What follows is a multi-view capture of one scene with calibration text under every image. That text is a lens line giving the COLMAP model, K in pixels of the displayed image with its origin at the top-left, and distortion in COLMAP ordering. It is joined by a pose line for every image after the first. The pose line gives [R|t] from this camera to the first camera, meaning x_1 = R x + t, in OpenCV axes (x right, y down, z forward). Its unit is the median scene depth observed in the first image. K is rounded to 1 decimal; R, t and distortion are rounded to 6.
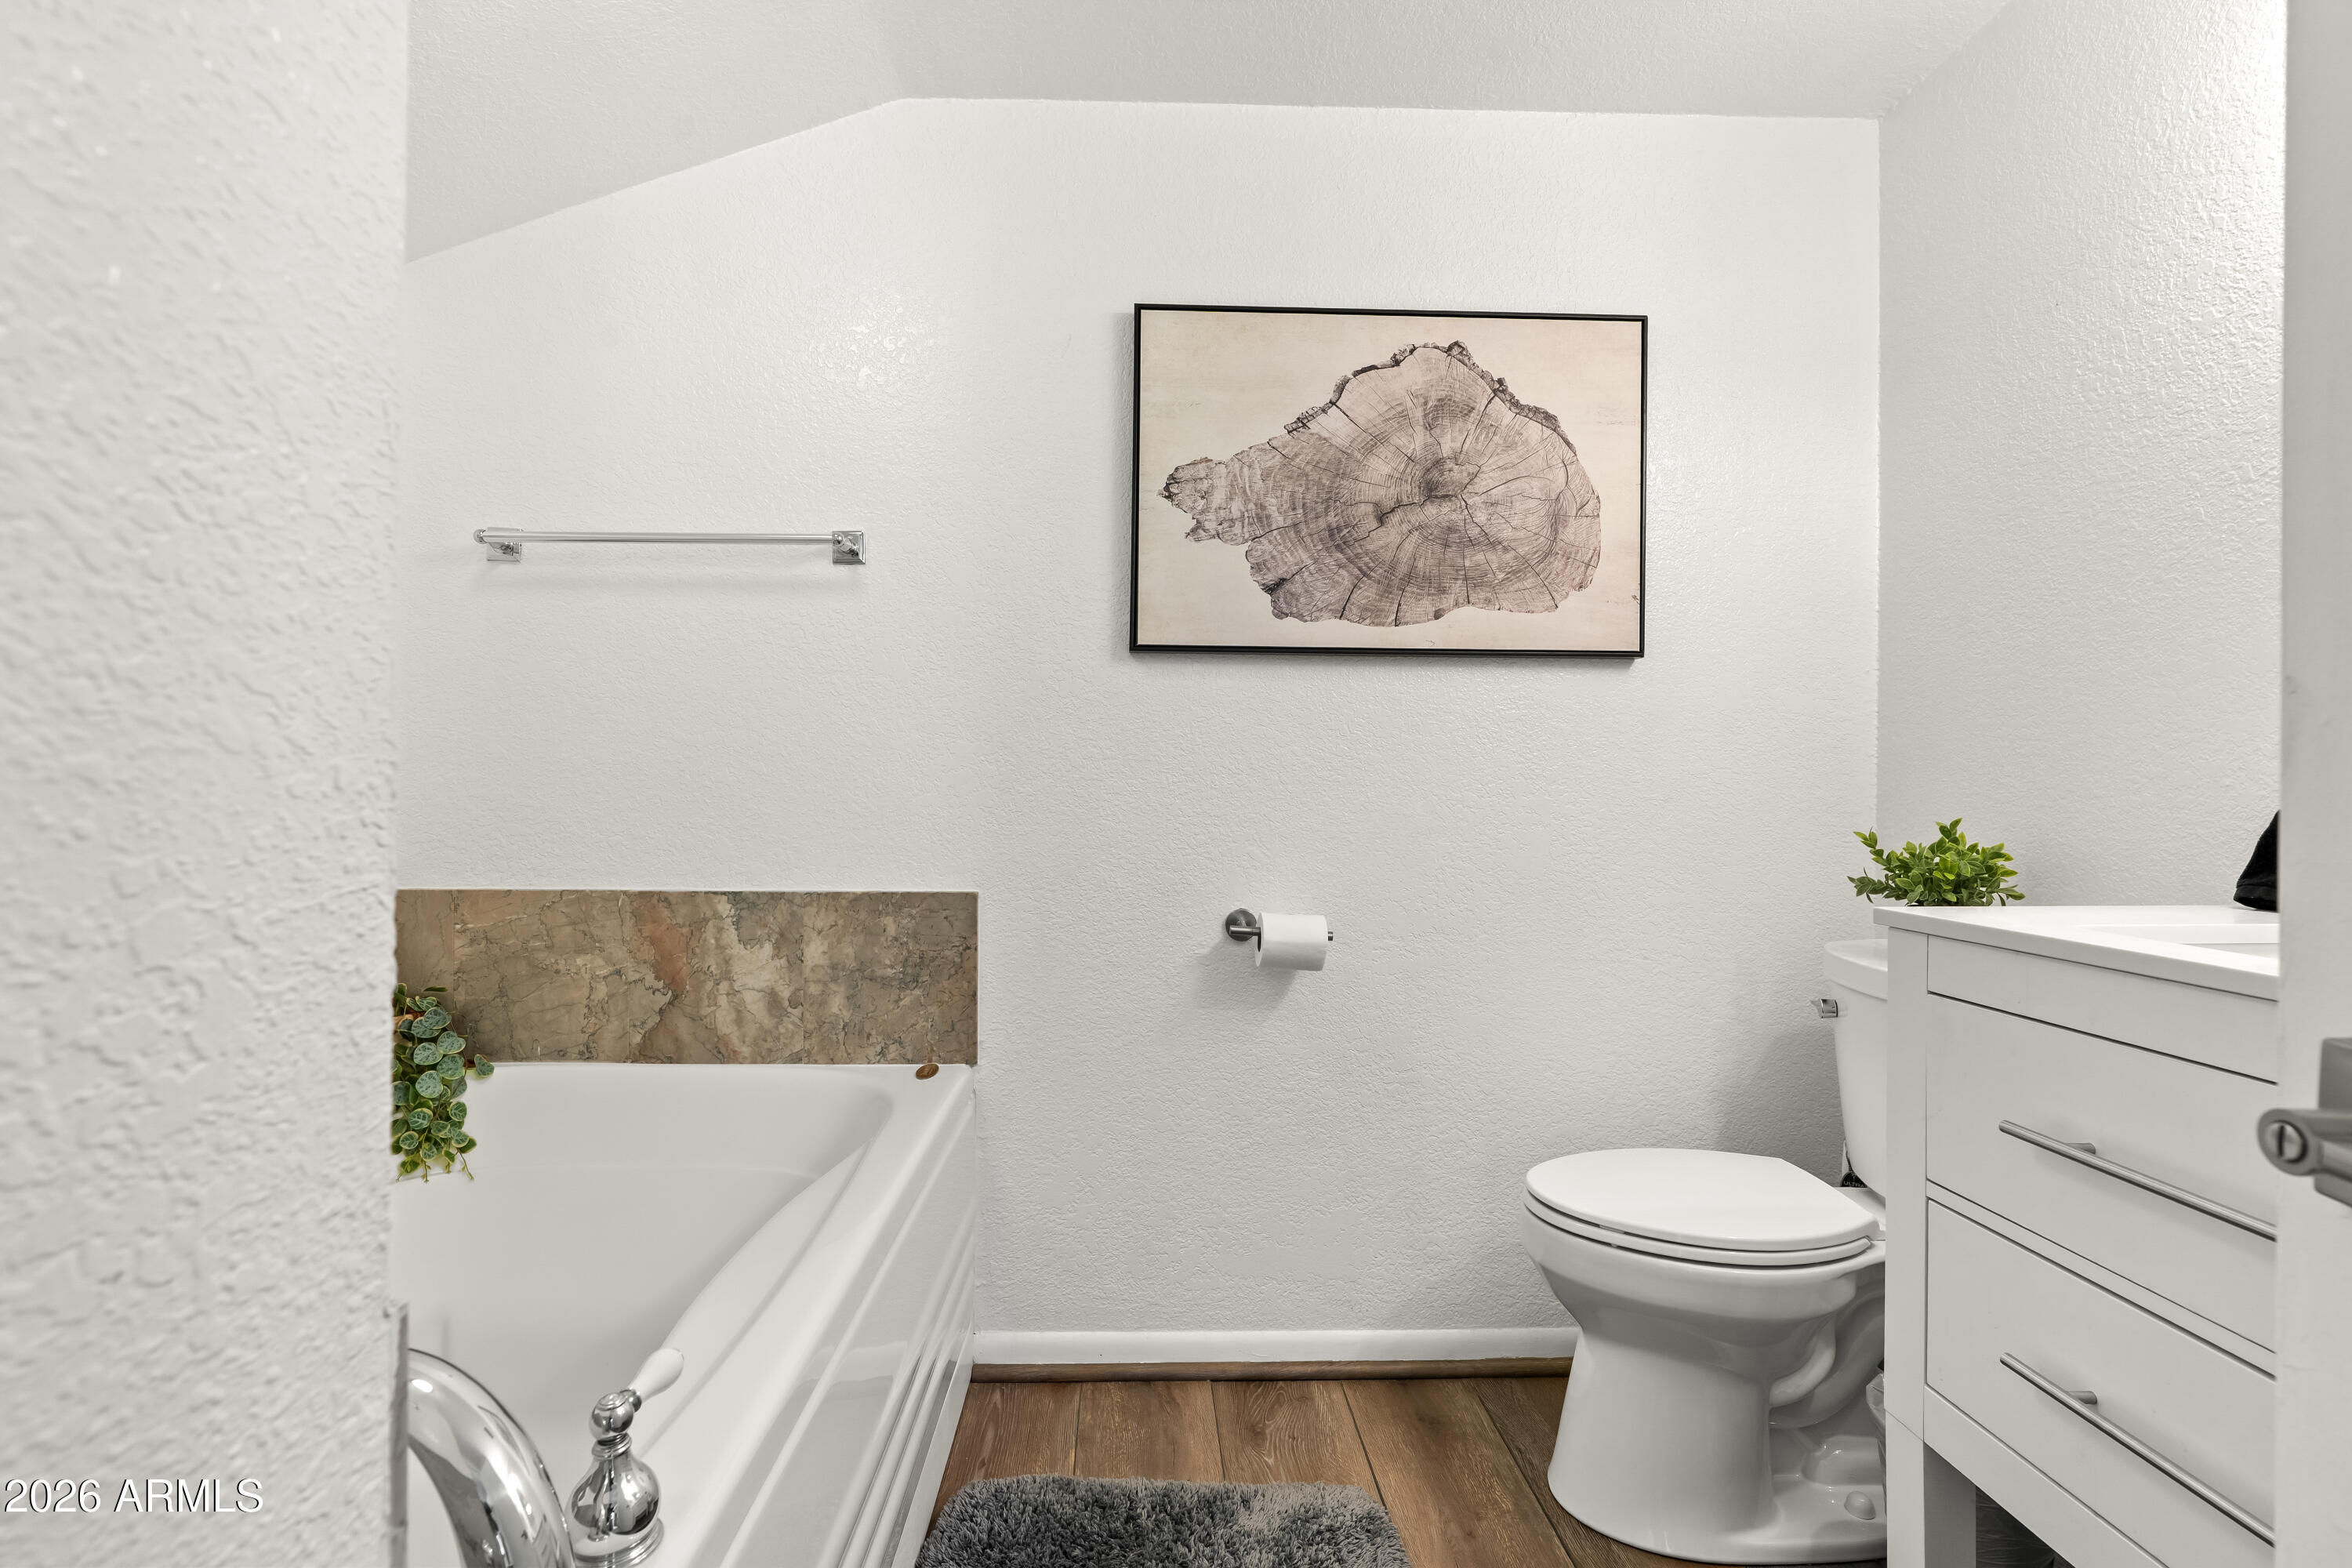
lens RADIAL K [[1068.1, 0, 1179.4], [0, 1068.1, 784.7], [0, 0, 1]] dist [-0.010236, 0.001608]
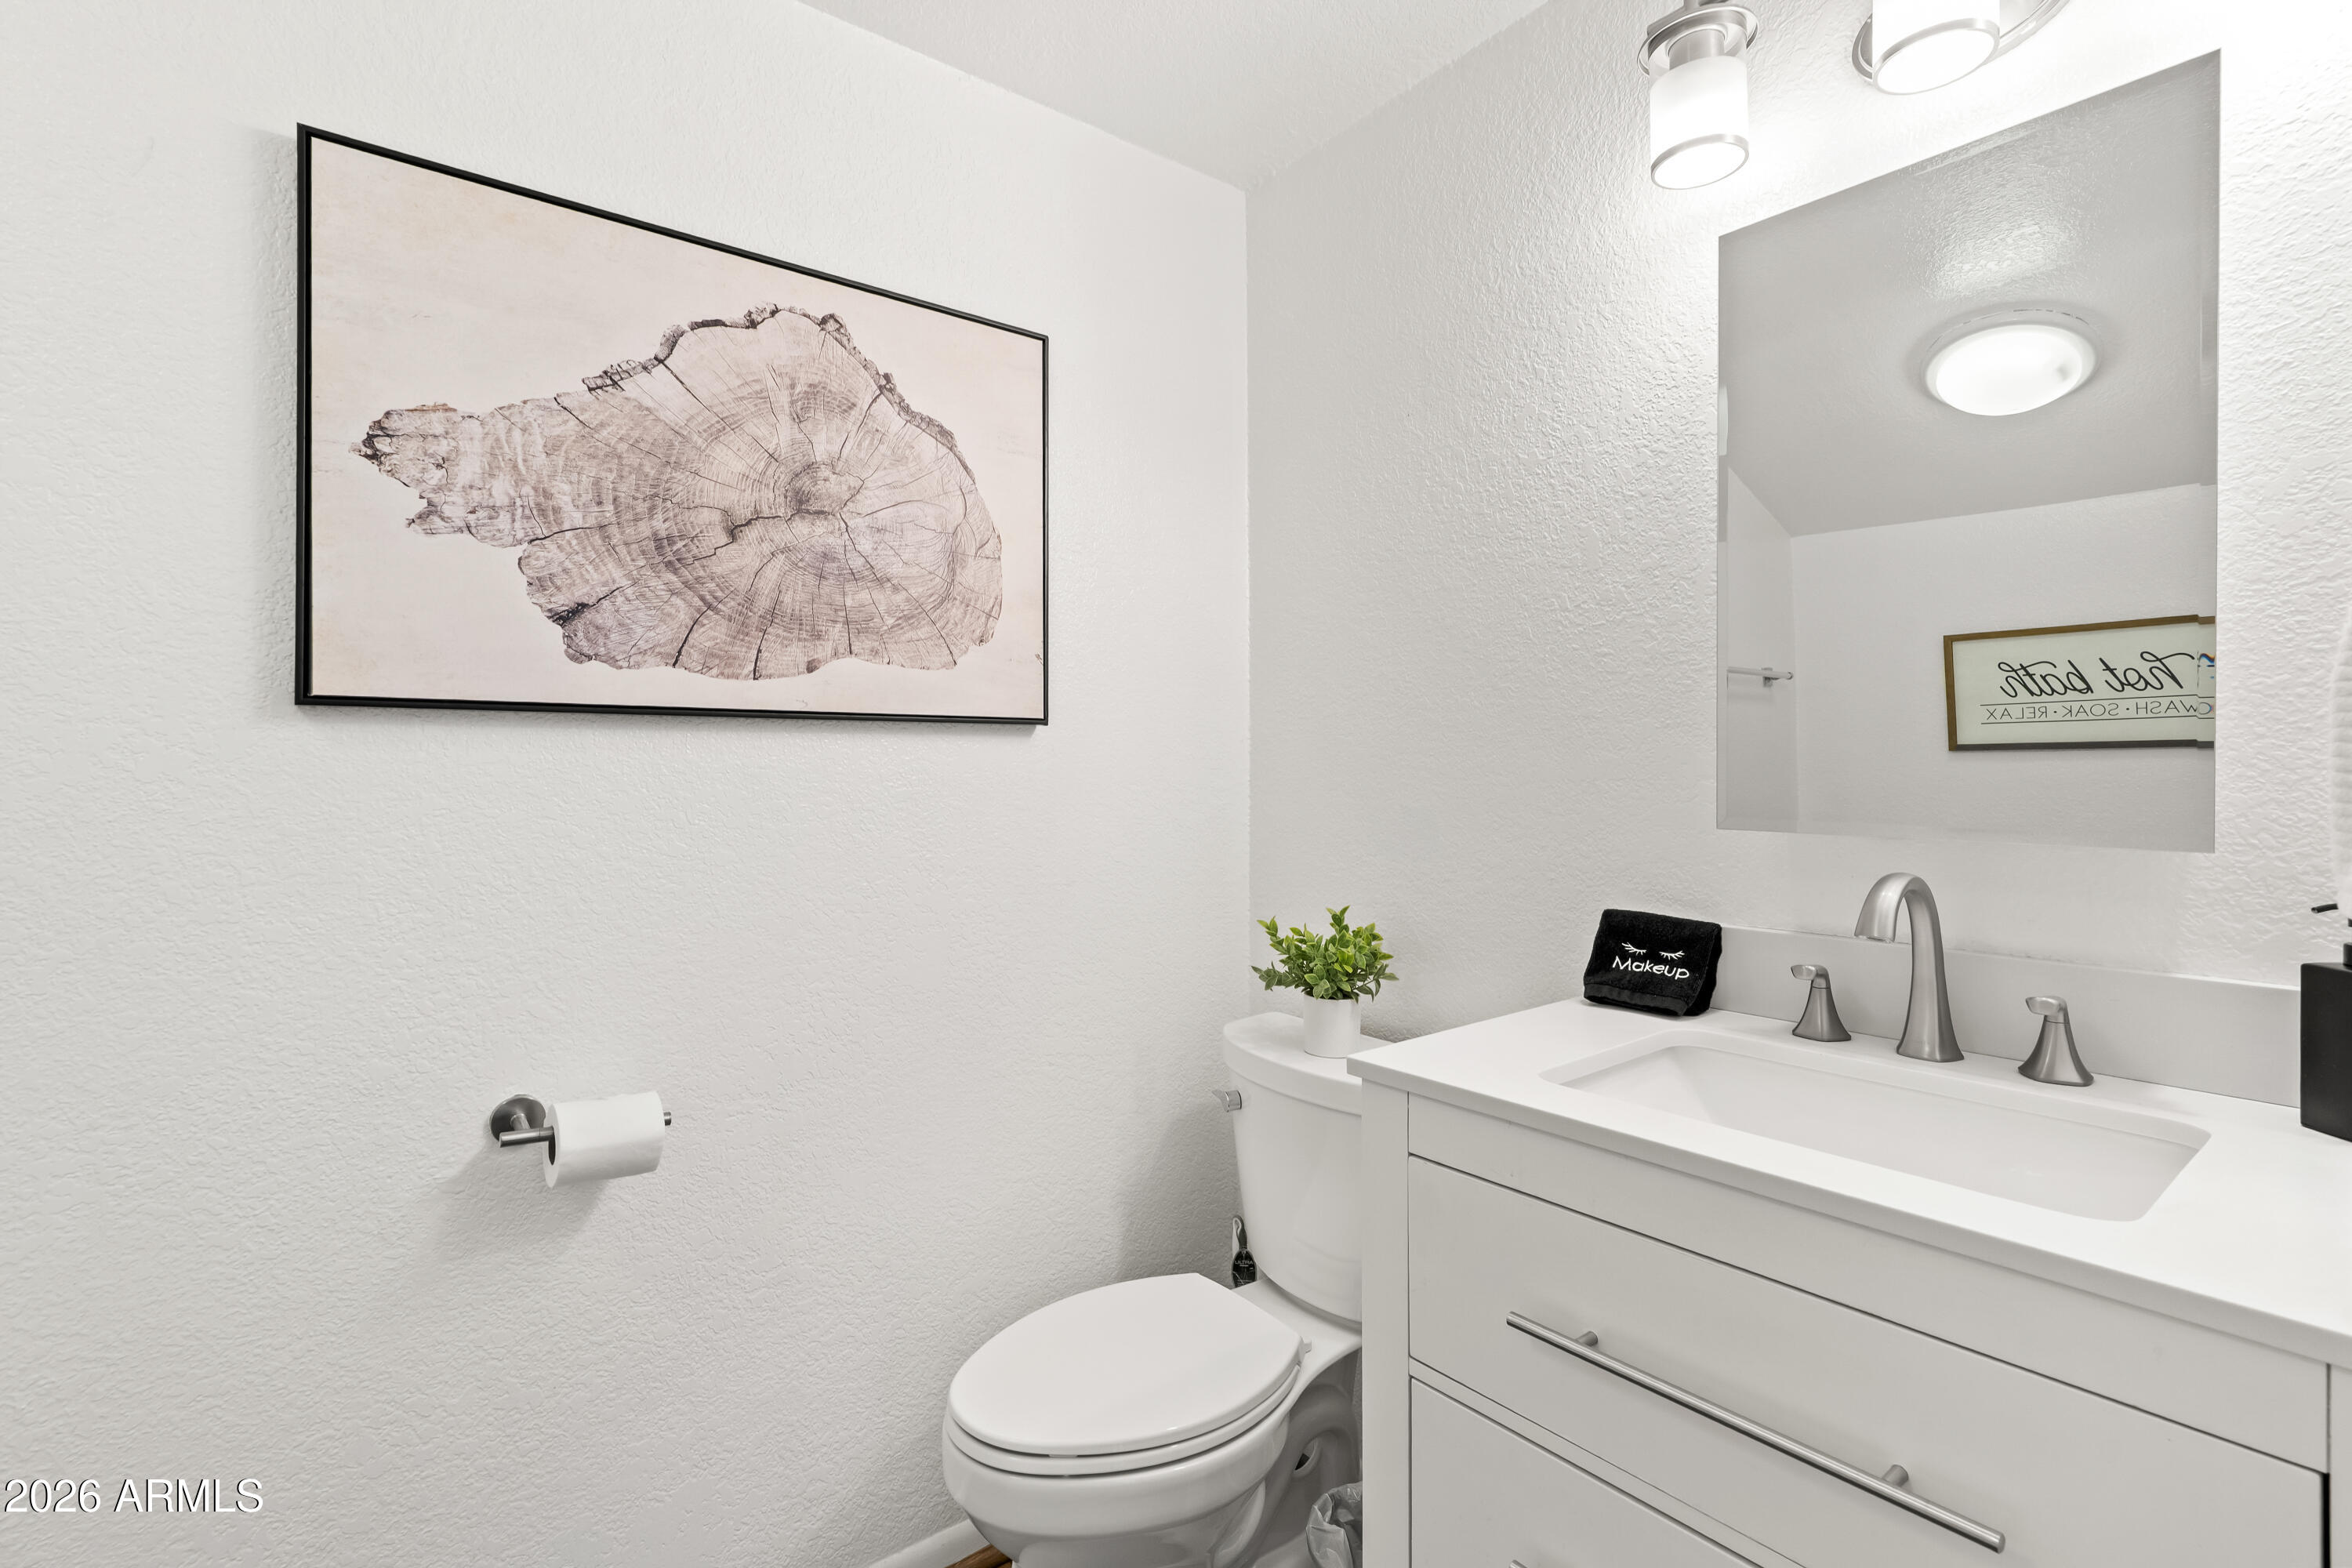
lens RADIAL K [[1068.1, 0, 1174.6], [0, 1068.1, 772.3], [0, 0, 1]] dist [-0.010236, 0.001608]
pose [[0.806789, -0.012231, 0.590713, -0.000652], [0.007229, 0.999915, 0.010831, -0.090060], [-0.590795, -0.004468, 0.806809, 0.228515]]
